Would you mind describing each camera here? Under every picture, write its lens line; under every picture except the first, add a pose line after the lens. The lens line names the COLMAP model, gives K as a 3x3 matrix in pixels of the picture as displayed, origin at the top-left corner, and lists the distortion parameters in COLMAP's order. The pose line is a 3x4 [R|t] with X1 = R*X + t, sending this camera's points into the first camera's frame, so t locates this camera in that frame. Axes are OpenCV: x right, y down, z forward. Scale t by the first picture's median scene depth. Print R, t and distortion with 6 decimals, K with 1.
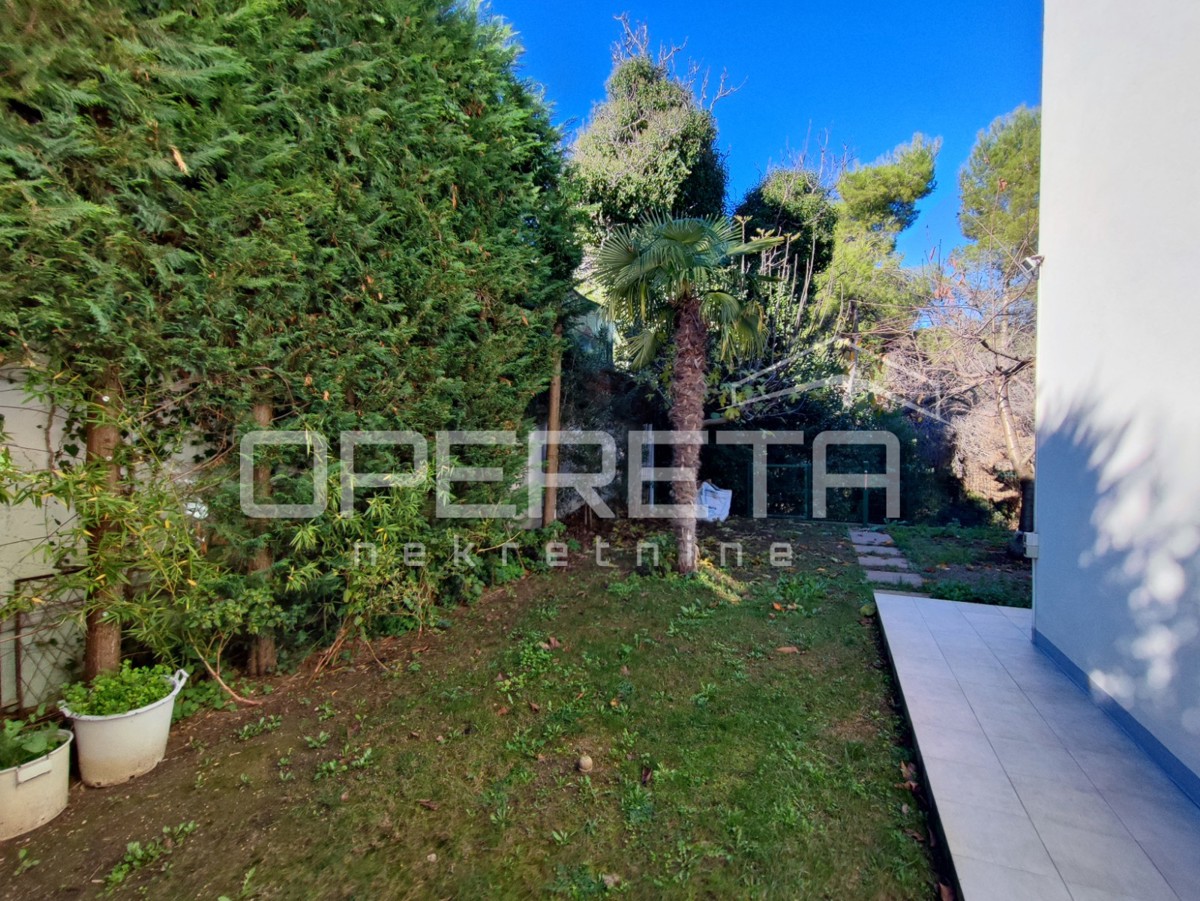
lens RADIAL K [[548.8, 0, 595.7], [0, 548.8, 446.0], [0, 0, 1]] dist [-0.022699, 0.000196]
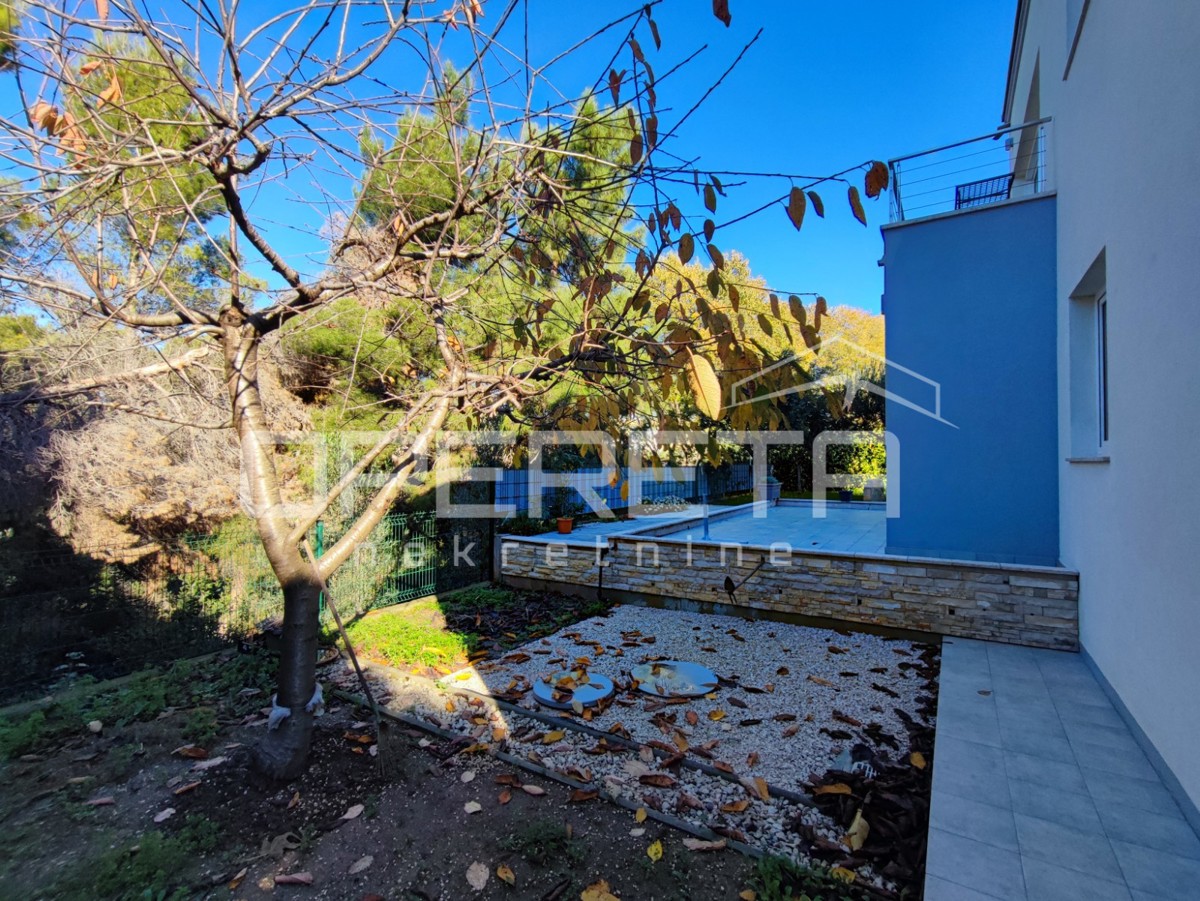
lens RADIAL K [[548.8, 0, 601.0], [0, 548.8, 451.5], [0, 0, 1]] dist [-0.022699, 0.000196]
pose [[0.171151, 0.013163, 0.985157, 0.195529], [0.017822, 0.999706, -0.016454, -0.012859], [-0.985084, 0.020374, 0.170866, 0.326964]]
